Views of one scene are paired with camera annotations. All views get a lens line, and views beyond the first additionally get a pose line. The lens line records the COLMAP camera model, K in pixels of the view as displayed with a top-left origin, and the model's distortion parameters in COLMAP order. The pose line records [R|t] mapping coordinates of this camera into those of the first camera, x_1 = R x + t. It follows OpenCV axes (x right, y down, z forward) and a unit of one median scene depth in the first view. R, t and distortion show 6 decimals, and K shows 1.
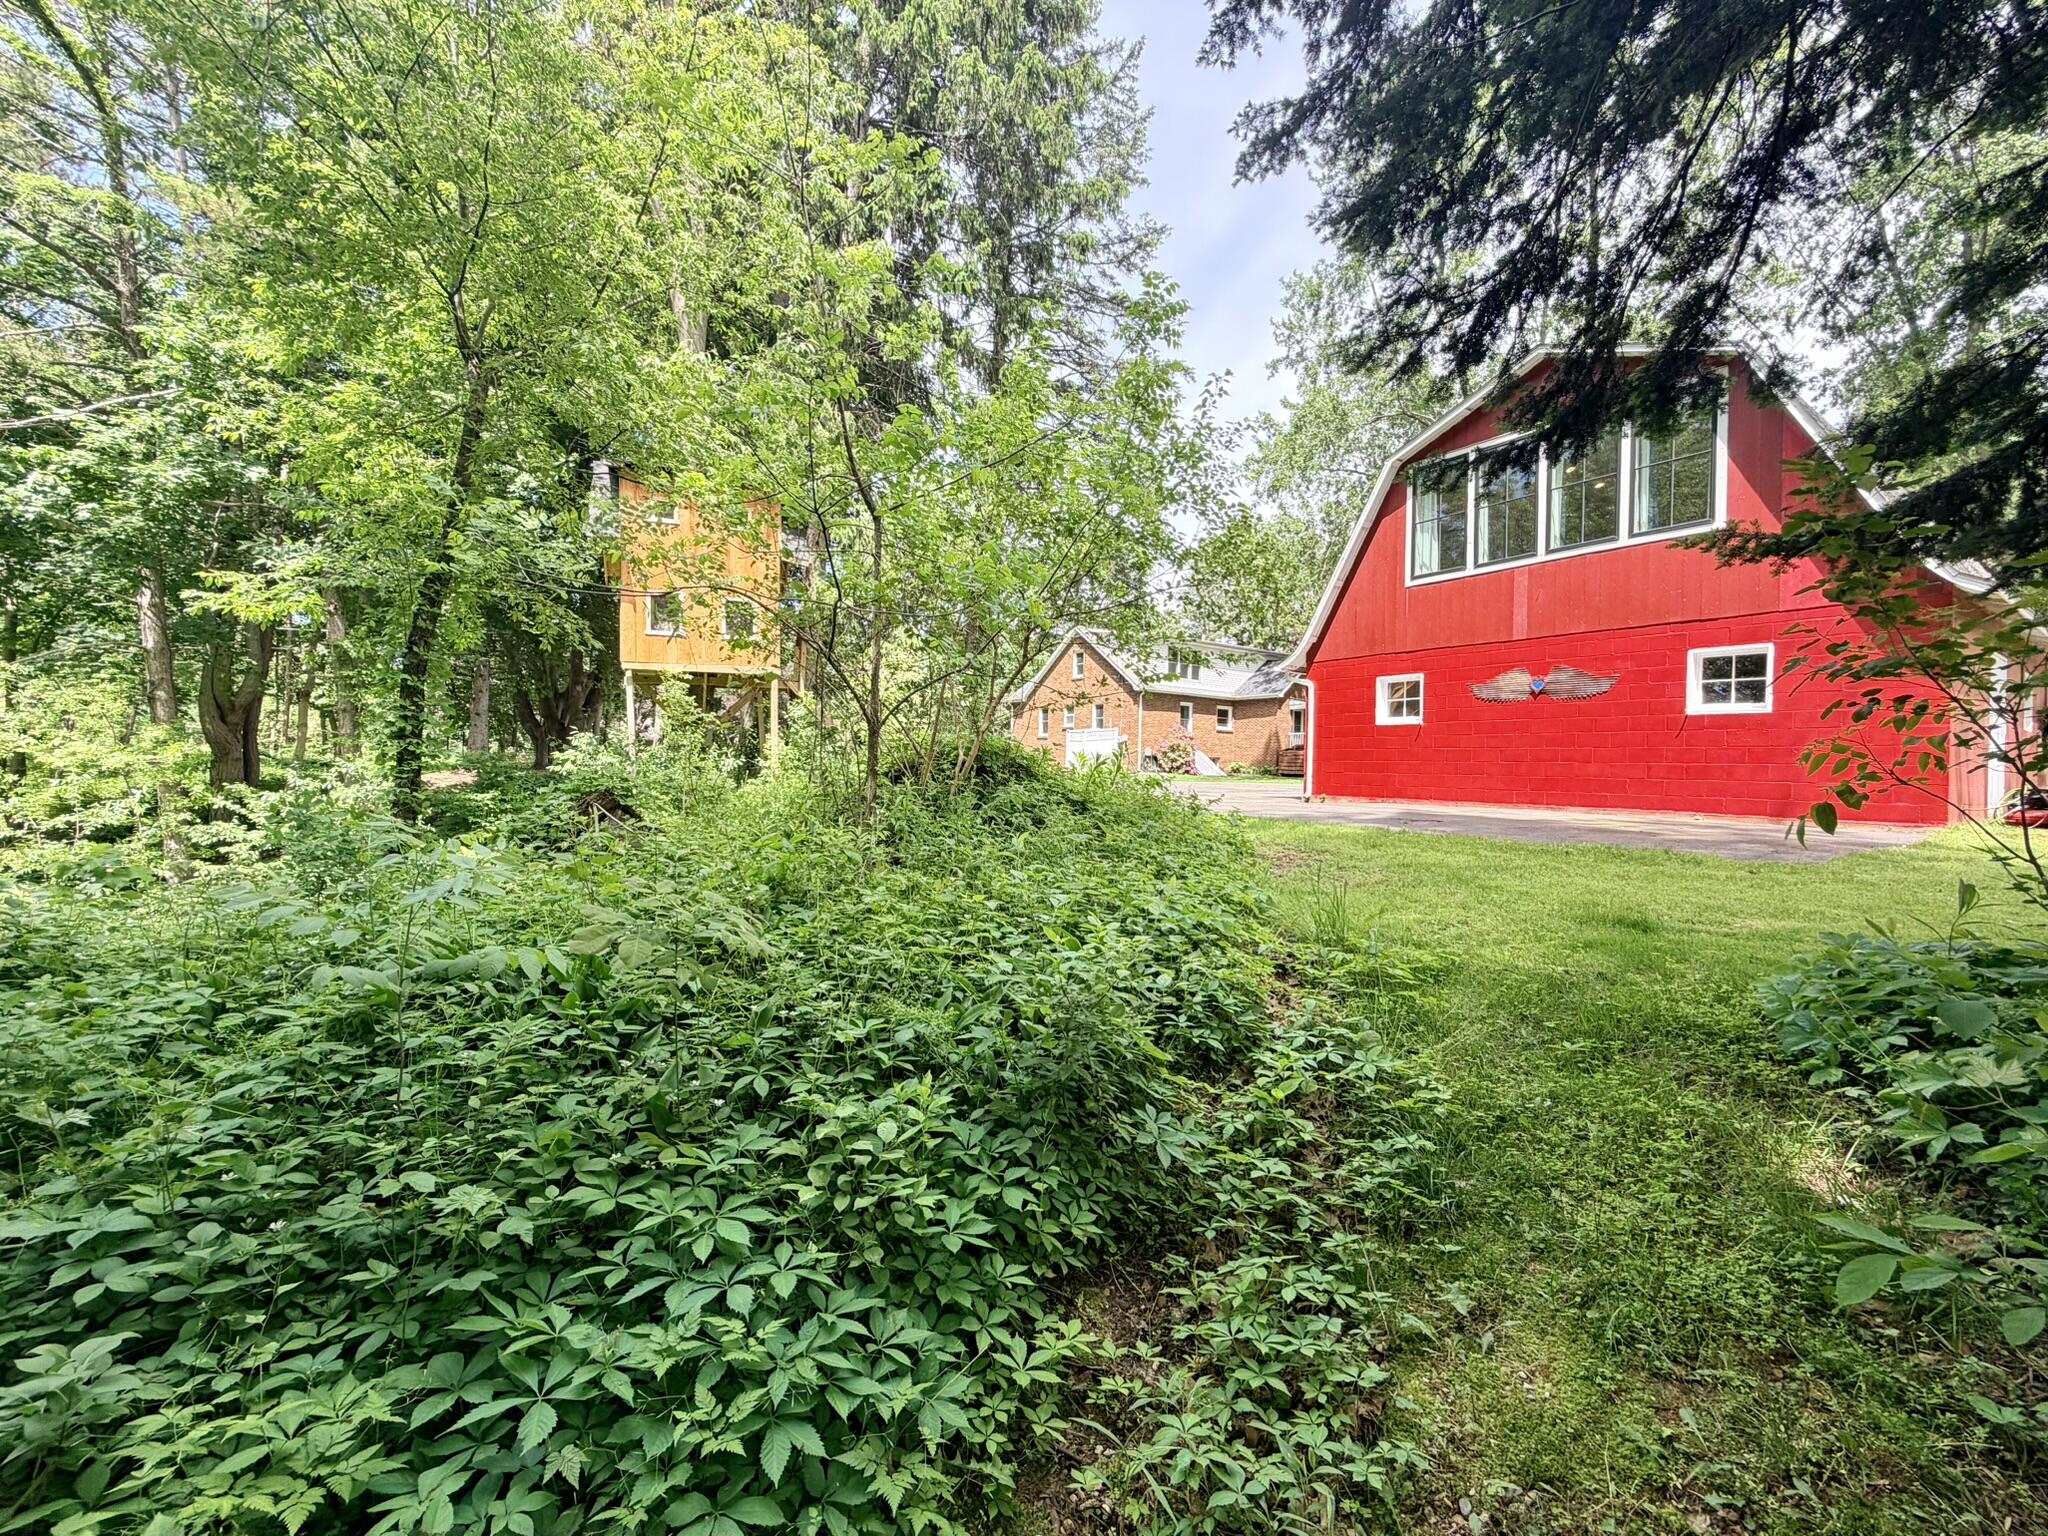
lens RADIAL K [[819.5, 0, 1021.0], [0, 819.5, 766.9], [0, 0, 1]] dist [-0.002622, 0.000304]
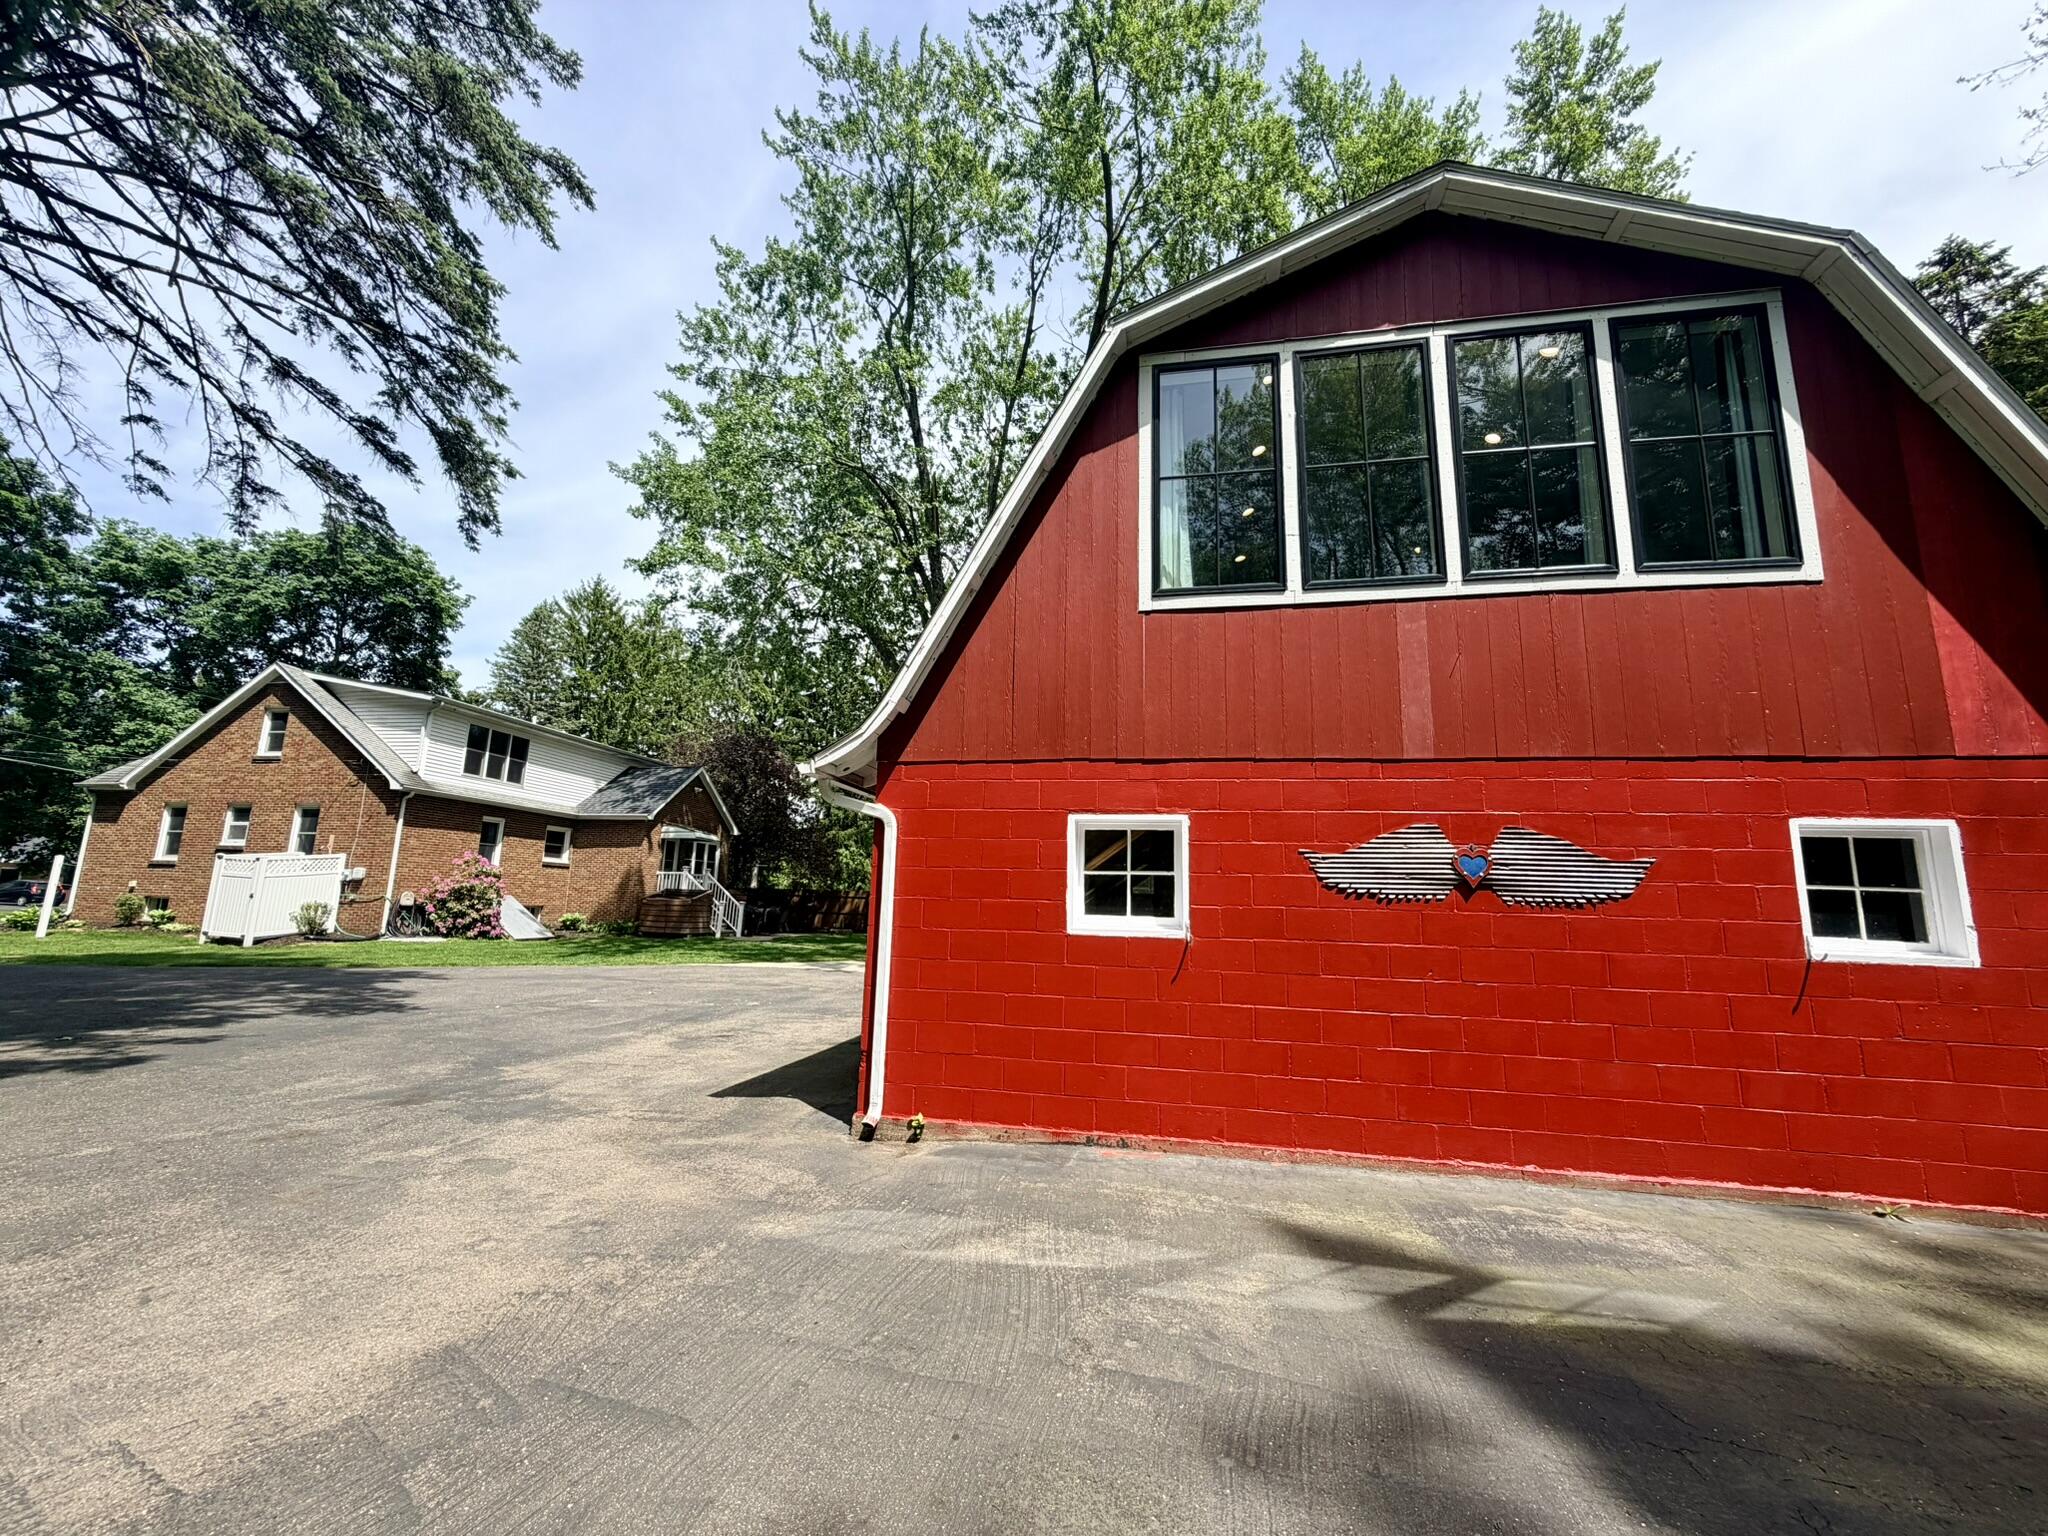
lens RADIAL K [[819.5, 0, 1019.7], [0, 819.5, 765.8], [0, 0, 1]] dist [-0.002622, 0.000304]
pose [[0.711559, 0.118905, 0.692492, 0.055961], [-0.013908, 0.987767, -0.155314, -0.029167], [-0.702489, 0.100884, 0.704508, 0.304620]]
